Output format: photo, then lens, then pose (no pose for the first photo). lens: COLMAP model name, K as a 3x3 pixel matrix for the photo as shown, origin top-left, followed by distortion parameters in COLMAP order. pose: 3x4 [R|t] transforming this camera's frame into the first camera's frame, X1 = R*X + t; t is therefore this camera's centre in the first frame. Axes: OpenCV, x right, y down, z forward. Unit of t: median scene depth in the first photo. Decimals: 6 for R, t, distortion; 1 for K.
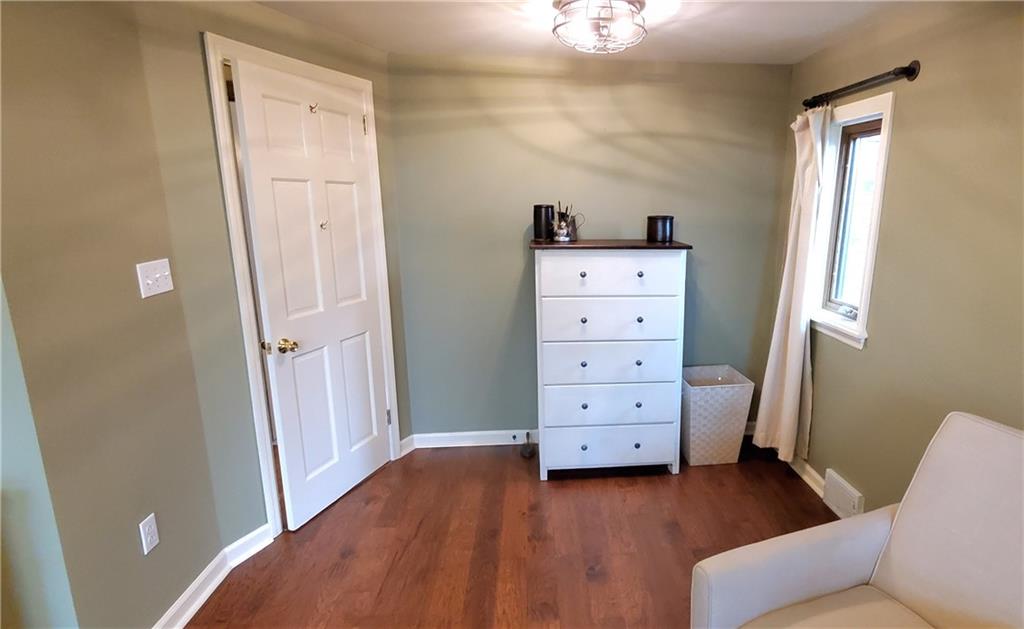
lens RADIAL K [[555.7, 0, 590.5], [0, 555.7, 331.3], [0, 0, 1]] dist [-0.004864, -0.000426]
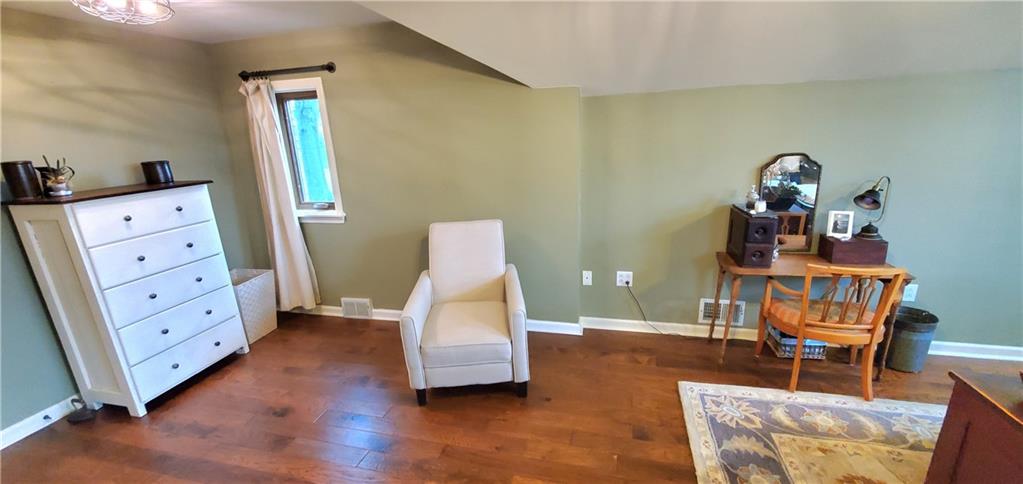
lens RADIAL K [[417.8, 0, 507.7], [0, 417.8, 254.8], [0, 0, 1]] dist [-0.001355, -0.000276]
pose [[0.370479, -0.291485, 0.881919, -0.446300], [0.259566, 0.944146, 0.203013, -0.005754], [-0.891836, 0.153704, 0.425446, -0.016302]]
